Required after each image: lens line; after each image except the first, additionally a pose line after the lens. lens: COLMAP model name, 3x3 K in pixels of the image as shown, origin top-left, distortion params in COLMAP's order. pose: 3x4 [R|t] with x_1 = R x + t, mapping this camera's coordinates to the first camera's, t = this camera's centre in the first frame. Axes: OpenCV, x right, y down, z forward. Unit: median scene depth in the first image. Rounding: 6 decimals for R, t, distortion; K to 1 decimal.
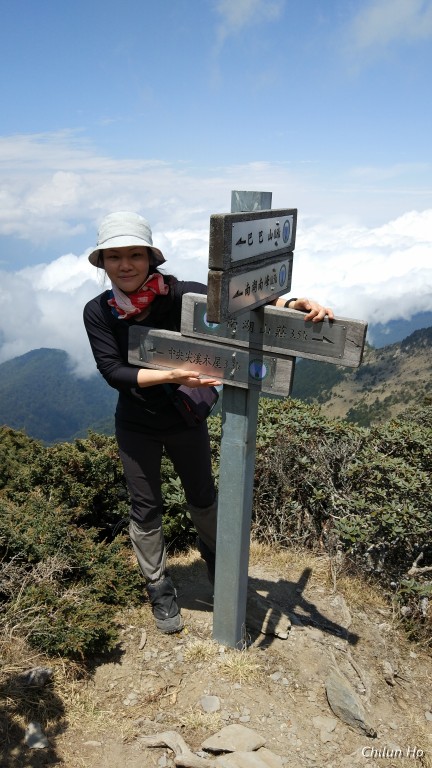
lens RADIAL K [[581.1, 0, 201.2], [0, 581.1, 371.9], [0, 0, 1]] dist [0.059437, -0.070286]
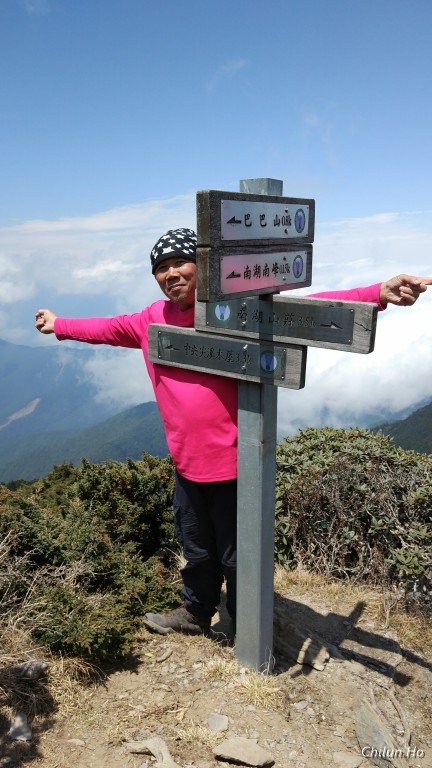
lens RADIAL K [[581.1, 0, 207.1], [0, 581.1, 375.1], [0, 0, 1]] dist [0.059437, -0.070286]
pose [[0.986444, 0.001024, -0.164096, 0.123132], [-0.014915, 0.996401, -0.083445, 0.079086], [0.163420, 0.084762, 0.982909, 0.033114]]
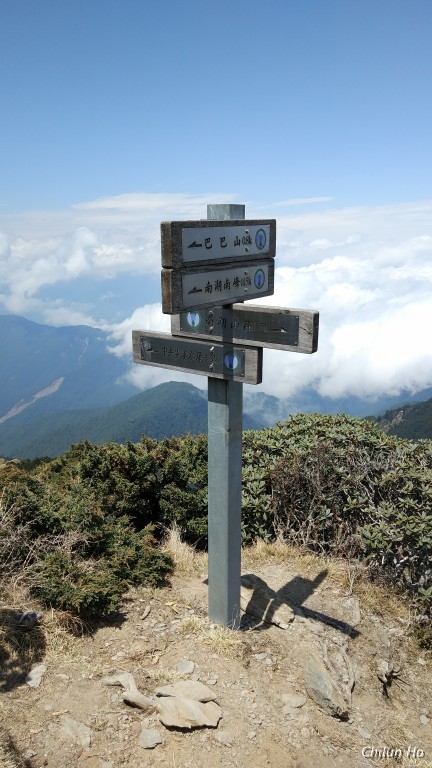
lens RADIAL K [[581.1, 0, 214.1], [0, 581.1, 371.7], [0, 0, 1]] dist [0.059437, -0.070286]
pose [[0.982036, 0.014251, -0.188156, 0.218656], [-0.024969, 0.998190, -0.054718, 0.061086], [0.187035, 0.058433, 0.980614, -0.077913]]
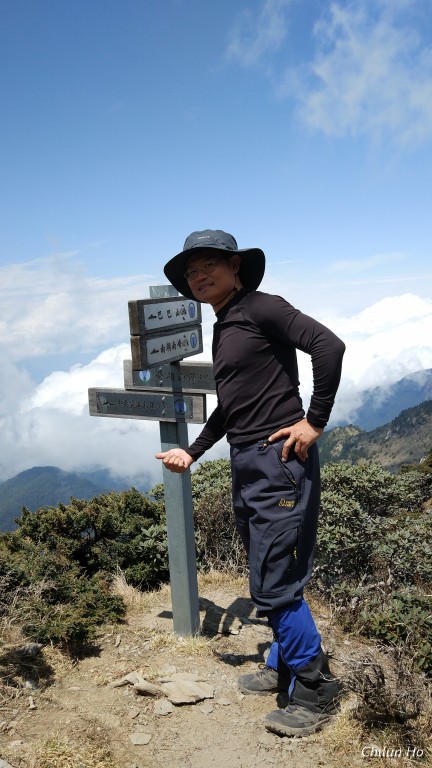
lens RADIAL K [[581.1, 0, 208.9], [0, 581.1, 371.0], [0, 0, 1]] dist [0.059437, -0.070286]
pose [[0.994745, -0.095339, 0.037314, 0.096333], [0.100335, 0.980306, -0.170098, 0.123890], [-0.020362, 0.172948, 0.984720, -0.309543]]
